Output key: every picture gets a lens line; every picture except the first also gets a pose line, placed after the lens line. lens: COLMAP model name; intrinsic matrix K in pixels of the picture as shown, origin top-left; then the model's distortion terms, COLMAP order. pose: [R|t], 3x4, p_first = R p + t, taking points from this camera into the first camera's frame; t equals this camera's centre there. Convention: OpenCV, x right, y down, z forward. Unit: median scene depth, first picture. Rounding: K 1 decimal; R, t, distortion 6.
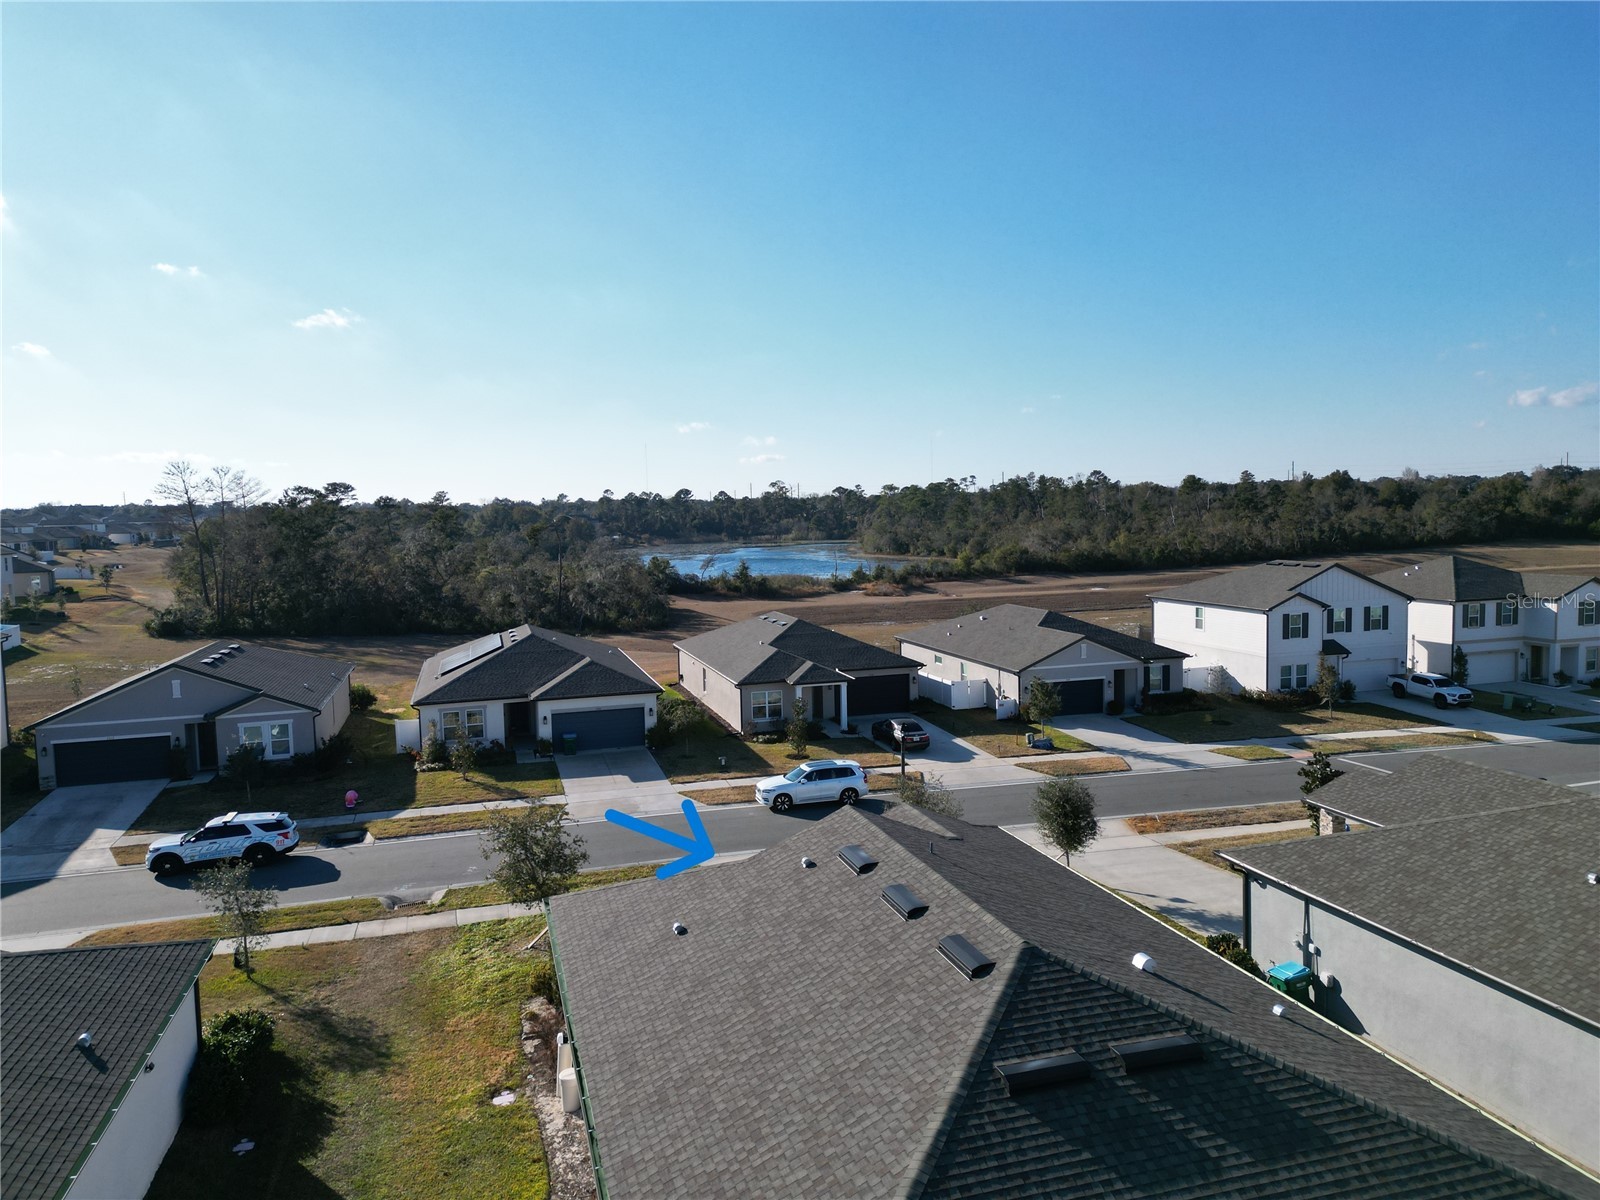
lens RADIAL K [[1114.5, 0, 795.3], [0, 1114.5, 596.0], [0, 0, 1]] dist [0.071790, -0.057982]
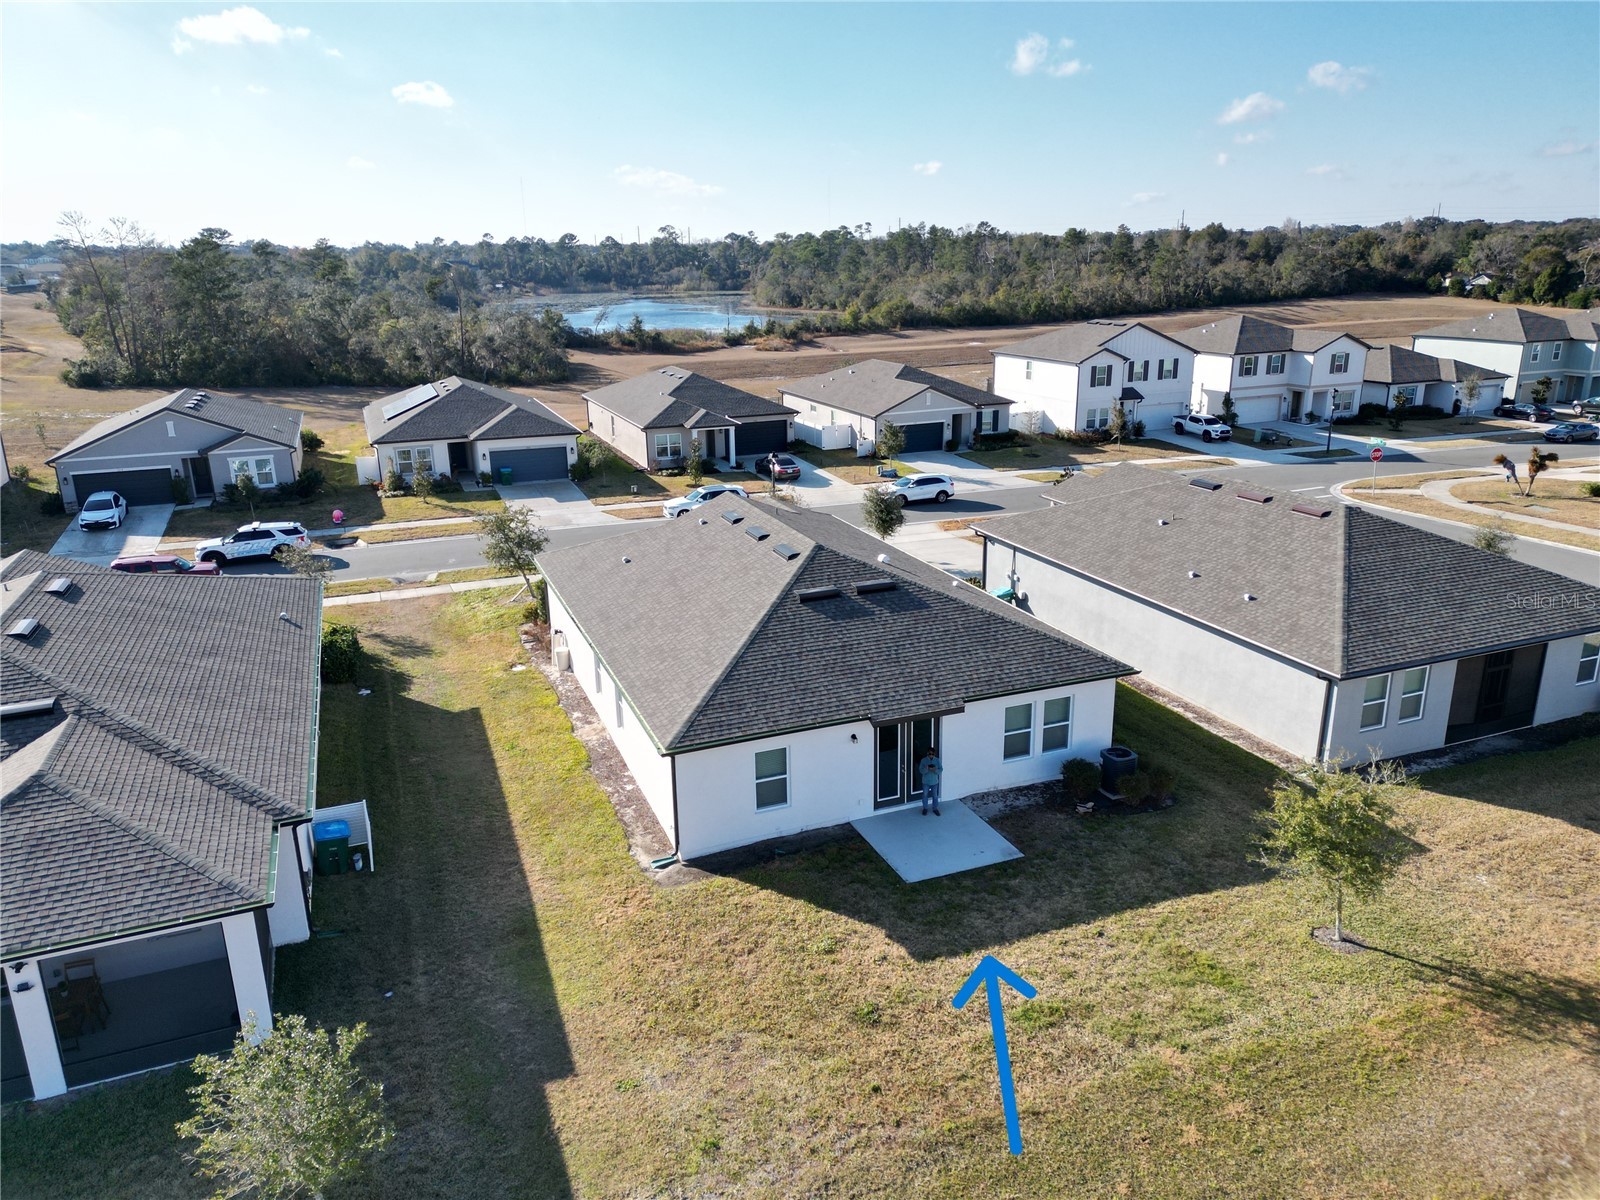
lens RADIAL K [[1114.5, 0, 799.4], [0, 1114.5, 601.9], [0, 0, 1]] dist [0.071790, -0.057982]
pose [[0.995354, -0.020930, 0.093982, -0.001175], [-0.000247, 0.975530, 0.219868, -0.002755], [-0.096284, -0.218870, 0.970992, -0.230692]]
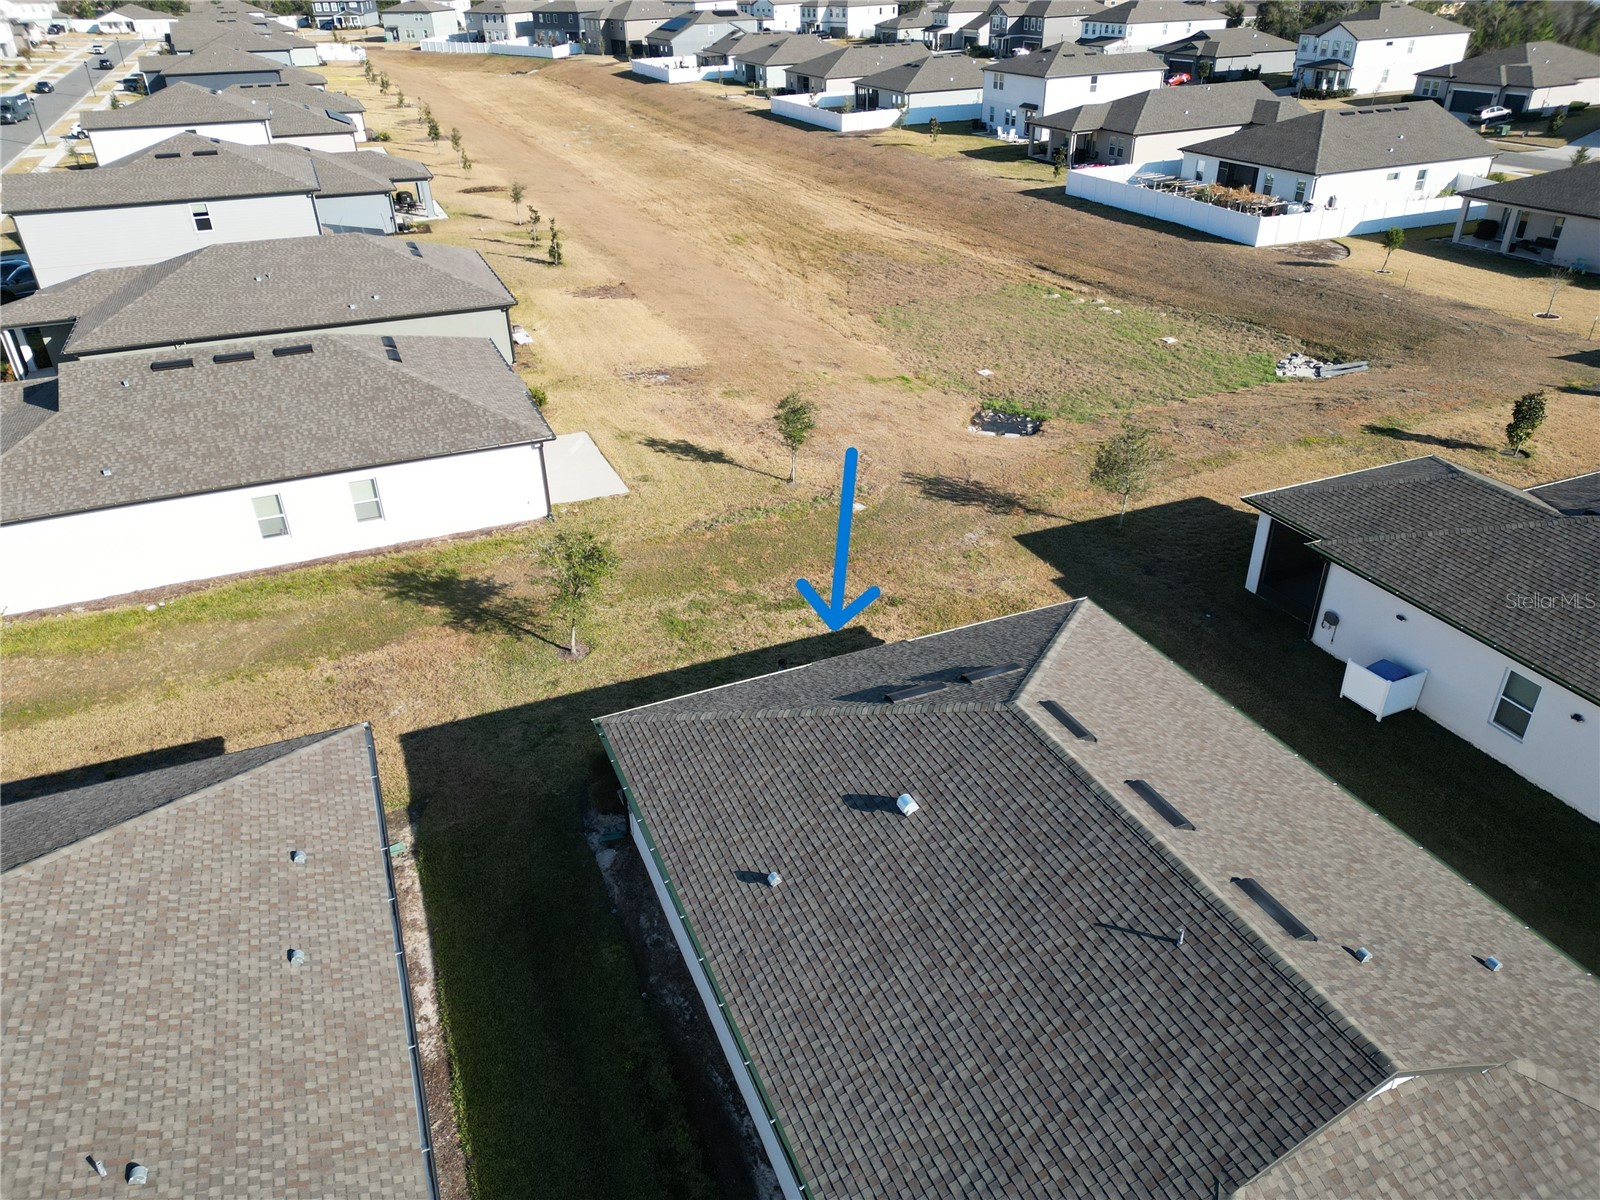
lens RADIAL K [[1114.5, 0, 795.3], [0, 1114.5, 594.9], [0, 0, 1]] dist [0.071790, -0.057982]
pose [[-0.992528, 0.093474, -0.078429, 0.139964], [0.033834, 0.828394, 0.559123, -0.123931], [0.117234, 0.552291, -0.825367, 0.509276]]
